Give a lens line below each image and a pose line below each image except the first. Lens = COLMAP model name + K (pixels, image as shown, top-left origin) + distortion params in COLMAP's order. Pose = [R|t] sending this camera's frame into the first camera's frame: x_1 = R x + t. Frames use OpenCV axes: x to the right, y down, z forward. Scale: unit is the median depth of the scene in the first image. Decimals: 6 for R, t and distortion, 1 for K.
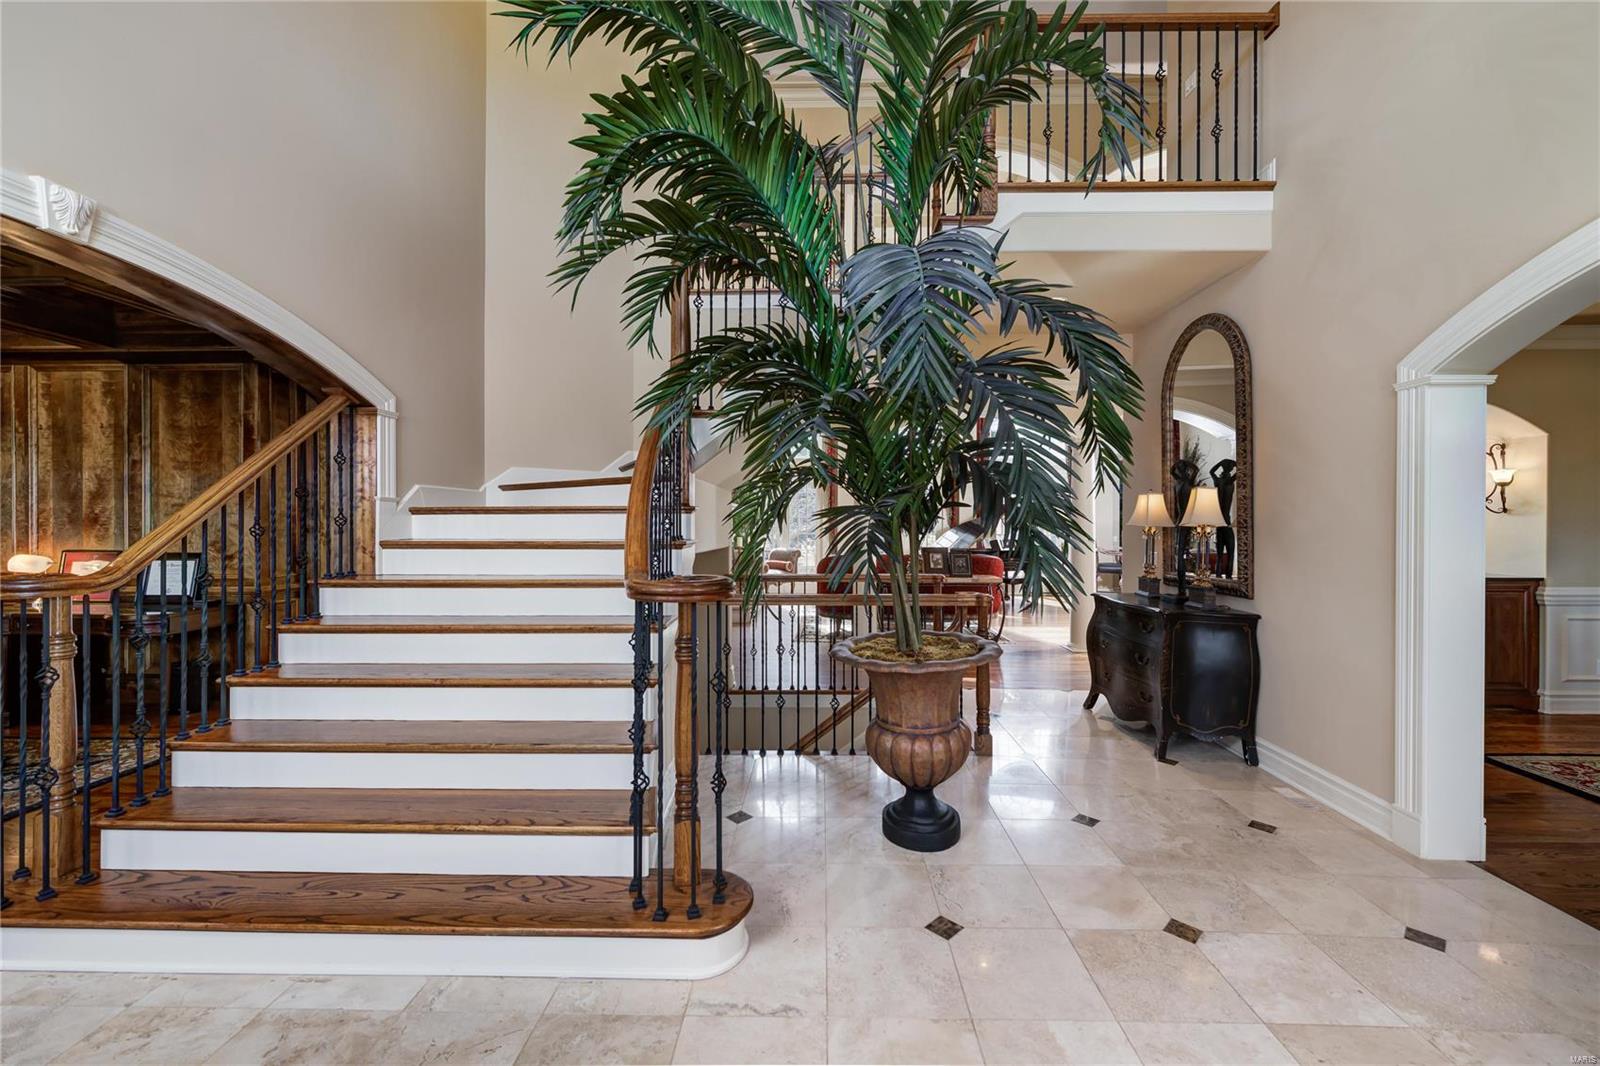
lens RADIAL K [[666.4, 0, 790.8], [0, 666.4, 535.8], [0, 0, 1]] dist [-0.002031, 0.000120]
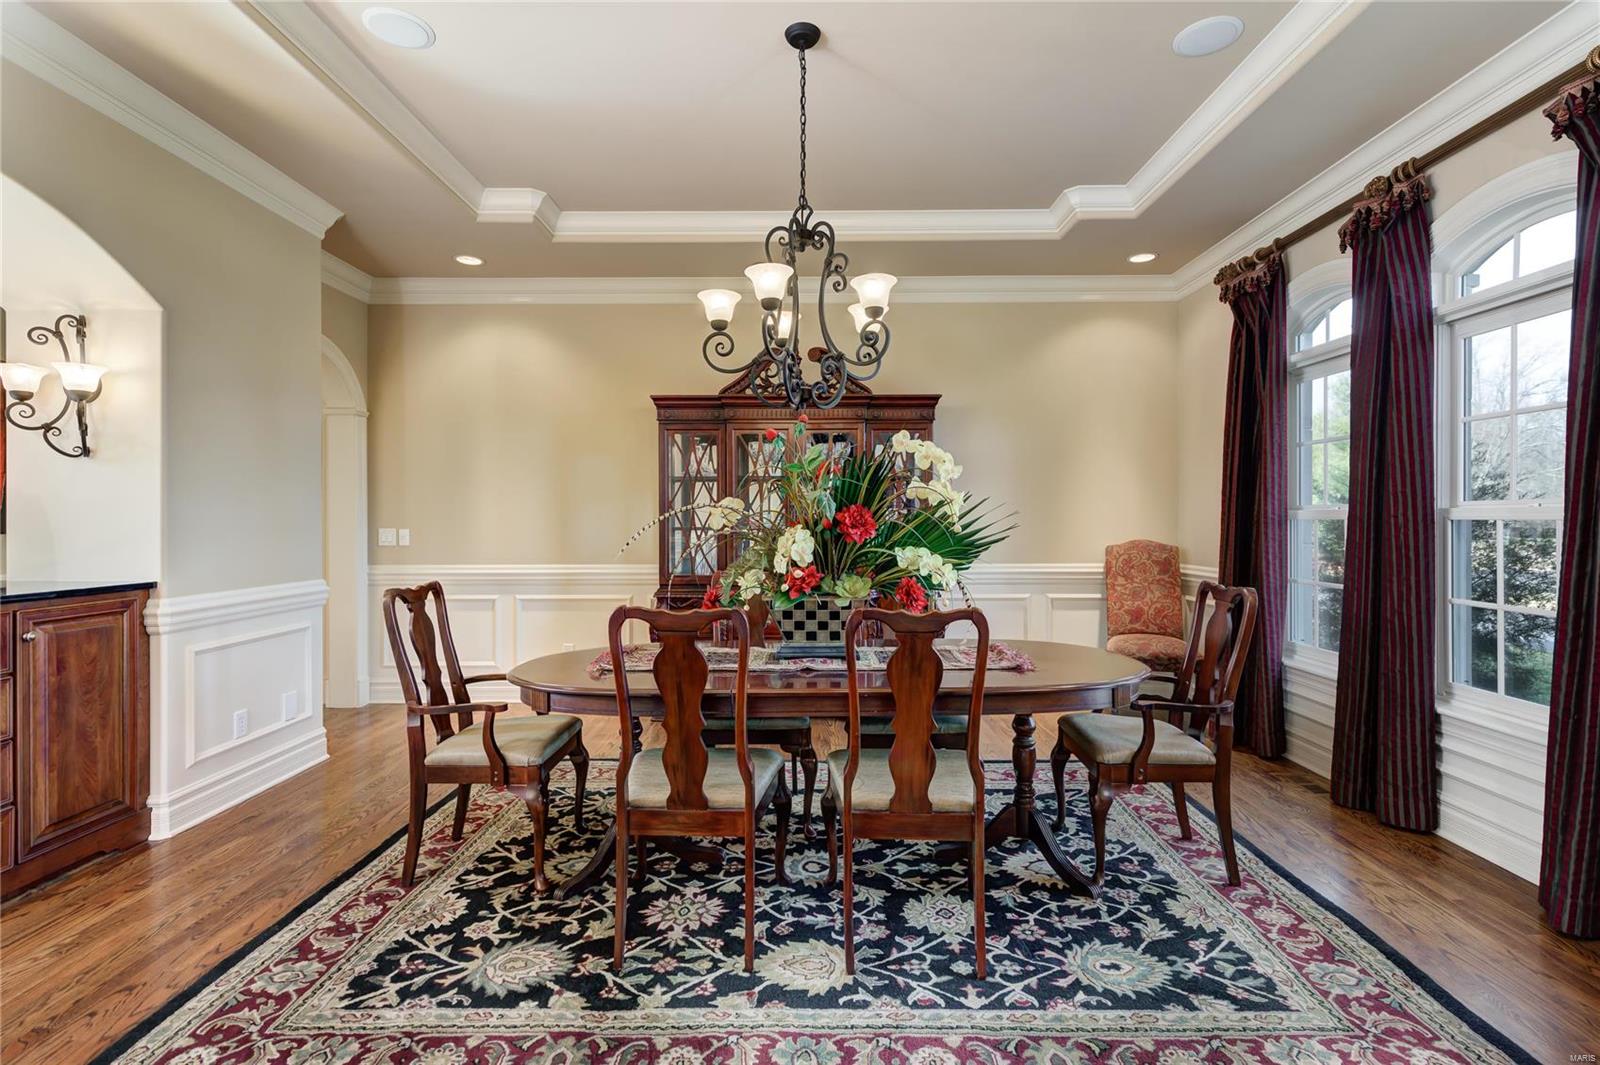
lens RADIAL K [[742.1, 0, 799.0], [0, 742.1, 521.5], [0, 0, 1]] dist [0.004214, -0.000826]
pose [[-0.003074, -0.003341, 0.999990, 0.533561], [0.006018, 0.999976, 0.003360, 0.016196], [-0.999977, 0.006028, -0.003054, 0.485535]]
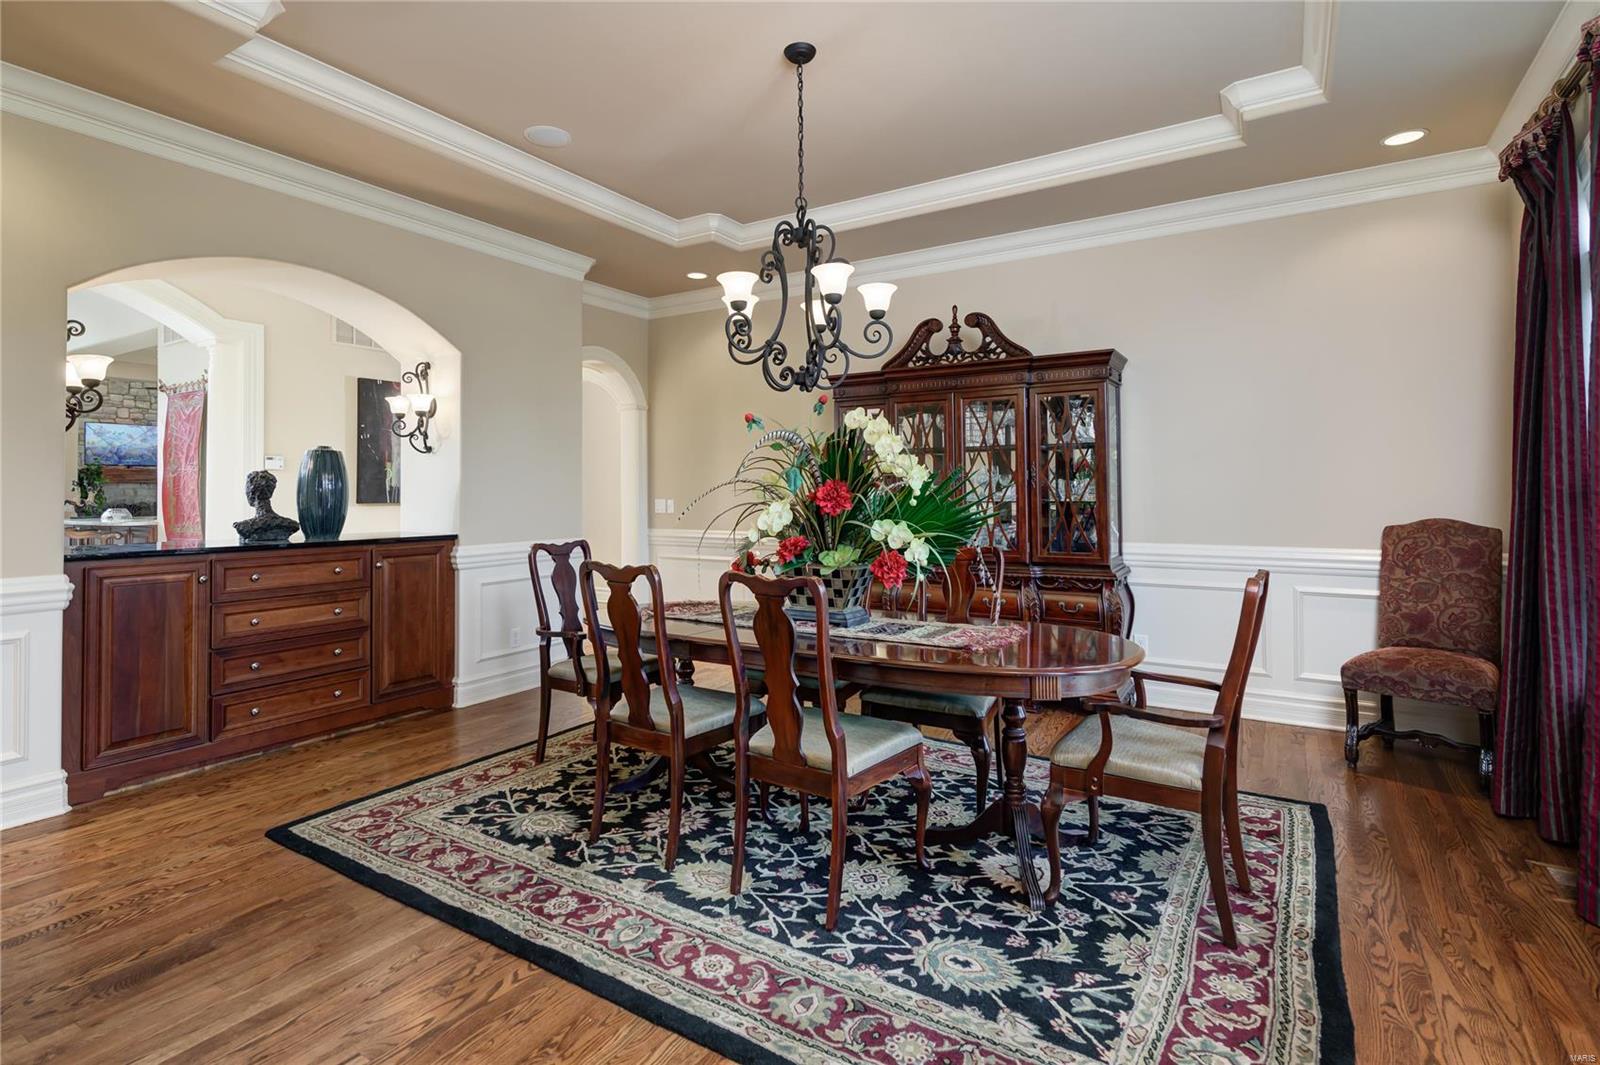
lens RADIAL K [[784.0, 0, 771.5], [0, 784.0, 475.0], [0, 0, 1]] dist [0.003724, 0.000499]
pose [[0.535876, 0.014638, 0.844170, 0.536238], [0.008418, 0.999707, -0.022679, 0.016384], [-0.844255, 0.019259, 0.535596, 0.185022]]
